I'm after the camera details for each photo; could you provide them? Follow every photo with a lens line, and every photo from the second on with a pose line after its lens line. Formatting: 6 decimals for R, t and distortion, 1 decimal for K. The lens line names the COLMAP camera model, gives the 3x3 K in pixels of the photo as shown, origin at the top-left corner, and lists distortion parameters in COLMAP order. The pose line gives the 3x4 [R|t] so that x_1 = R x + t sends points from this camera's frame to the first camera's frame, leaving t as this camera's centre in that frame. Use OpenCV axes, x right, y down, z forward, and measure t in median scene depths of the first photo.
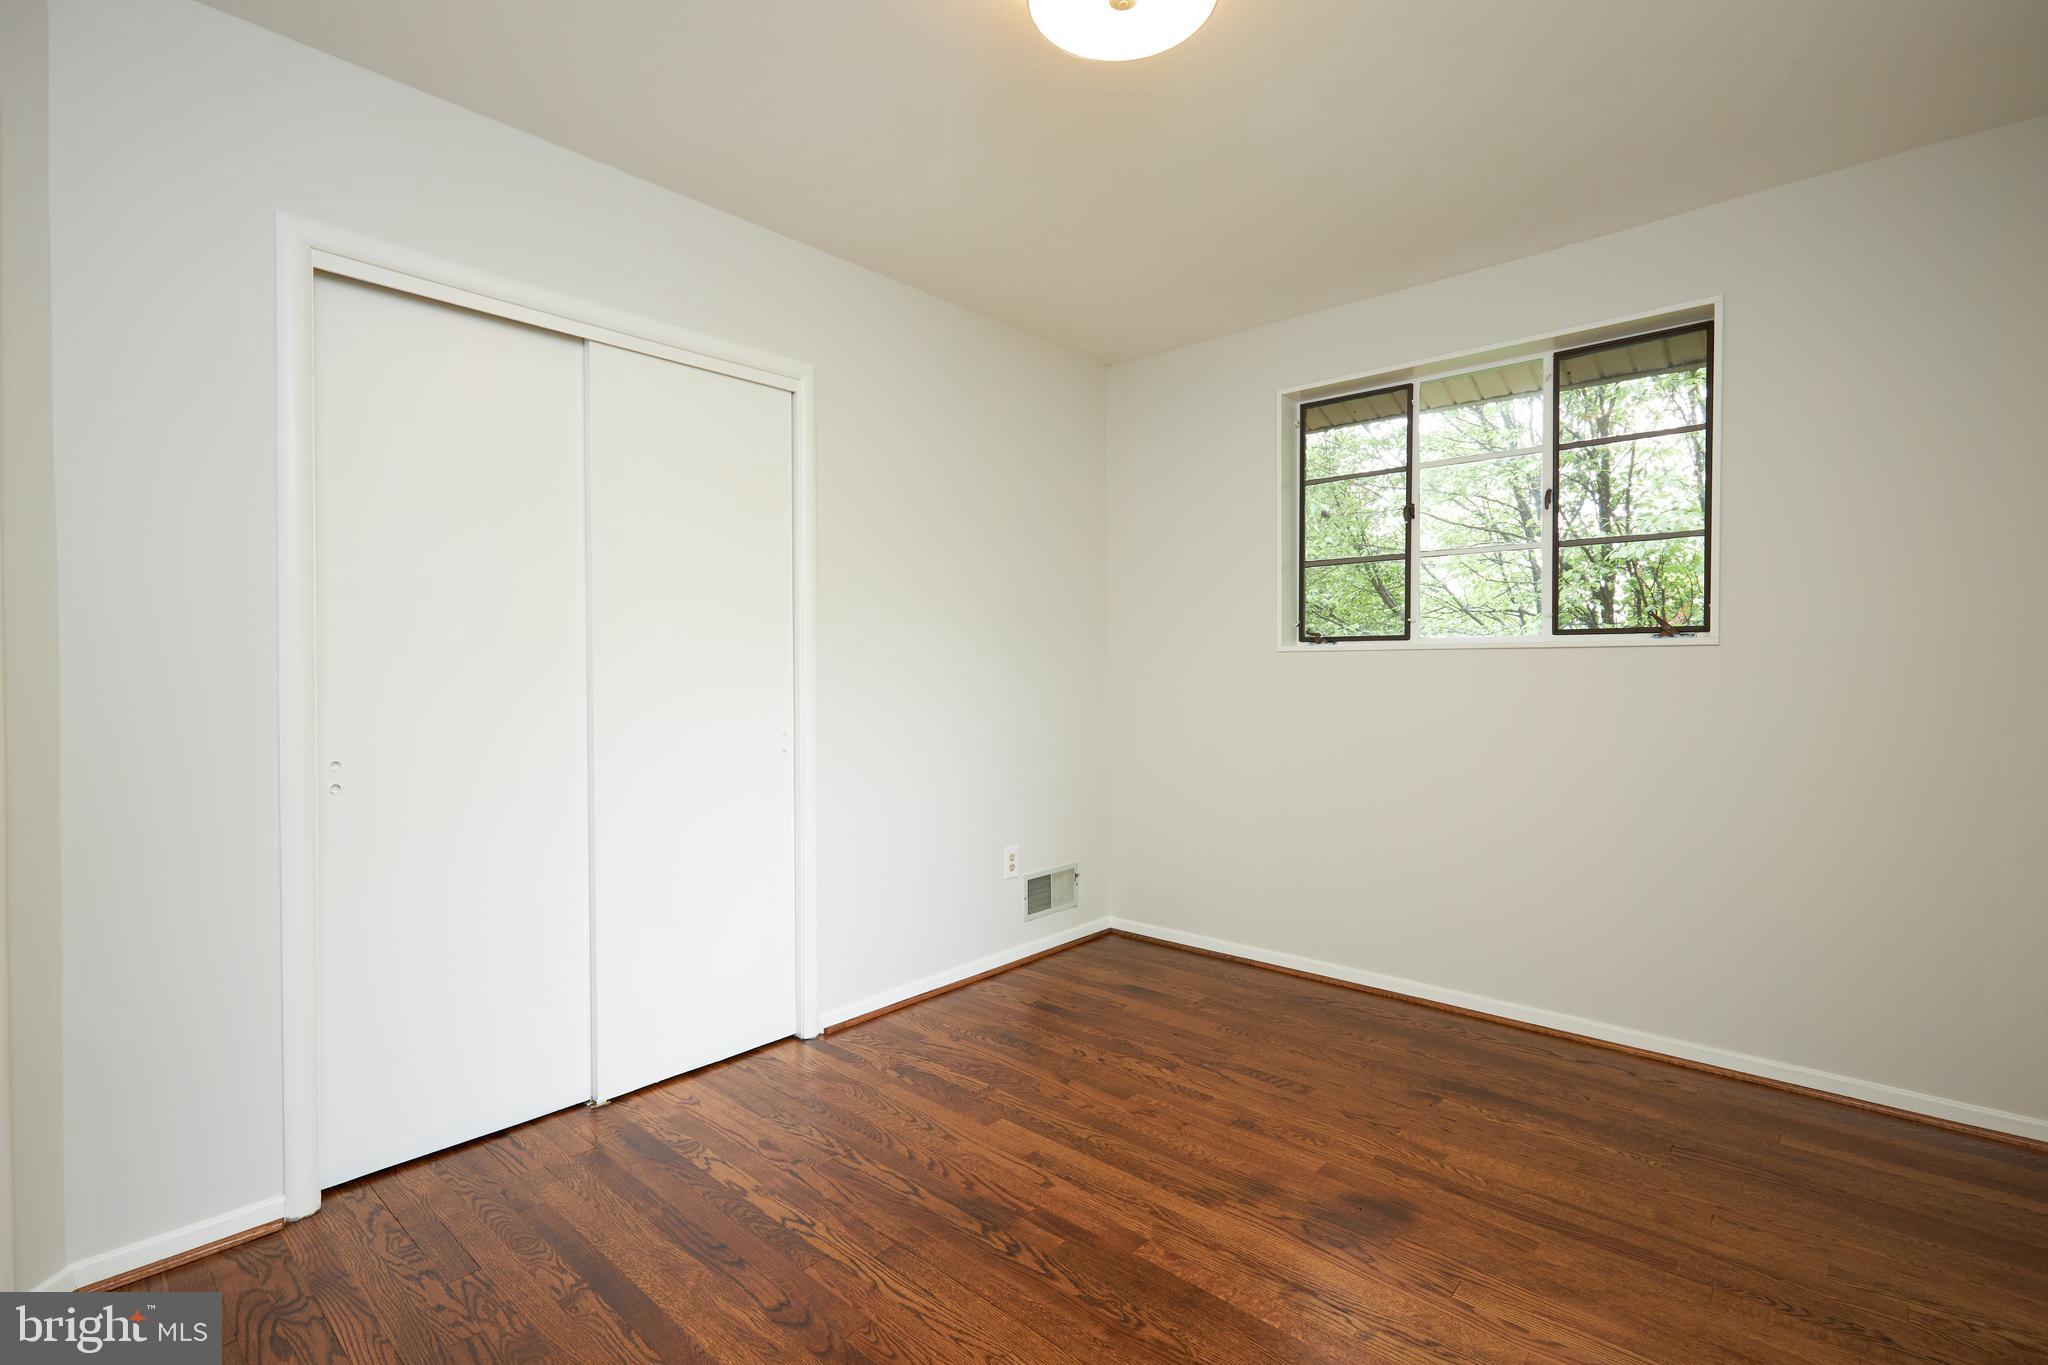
lens RADIAL K [[928.8, 0, 1029.1], [0, 928.8, 681.3], [0, 0, 1]] dist [0.000482, -0.003033]
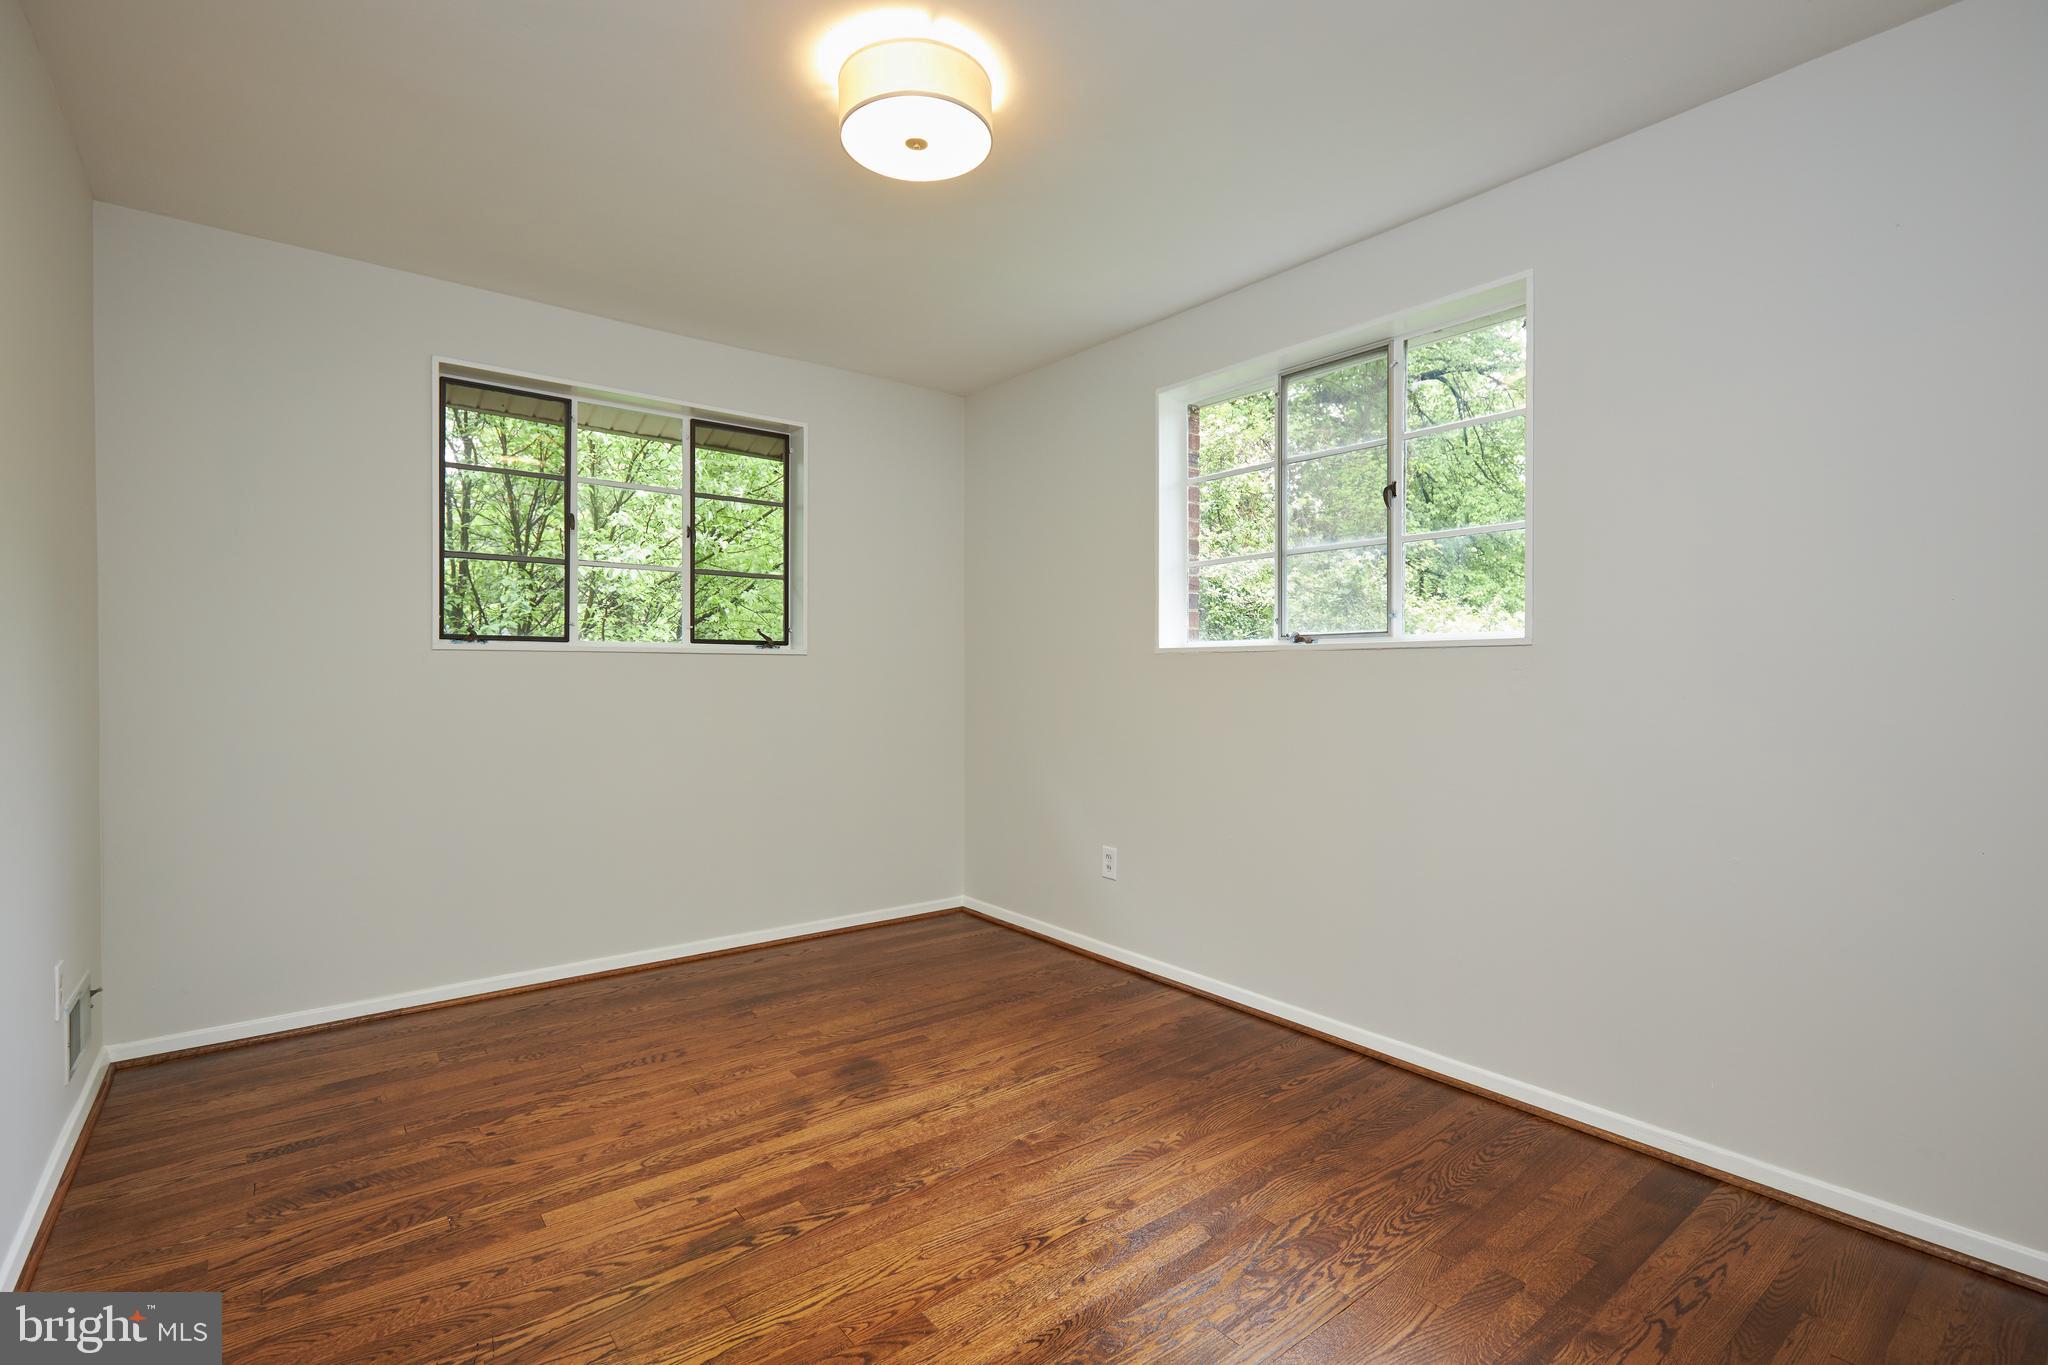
lens RADIAL K [[928.8, 0, 1029.1], [0, 928.8, 681.3], [0, 0, 1]] dist [0.000482, -0.003033]
pose [[0.172841, -0.009028, 0.984908, -0.730872], [0.008586, 0.999934, 0.007659, -0.004844], [-0.984912, 0.007132, 0.172907, 0.410937]]
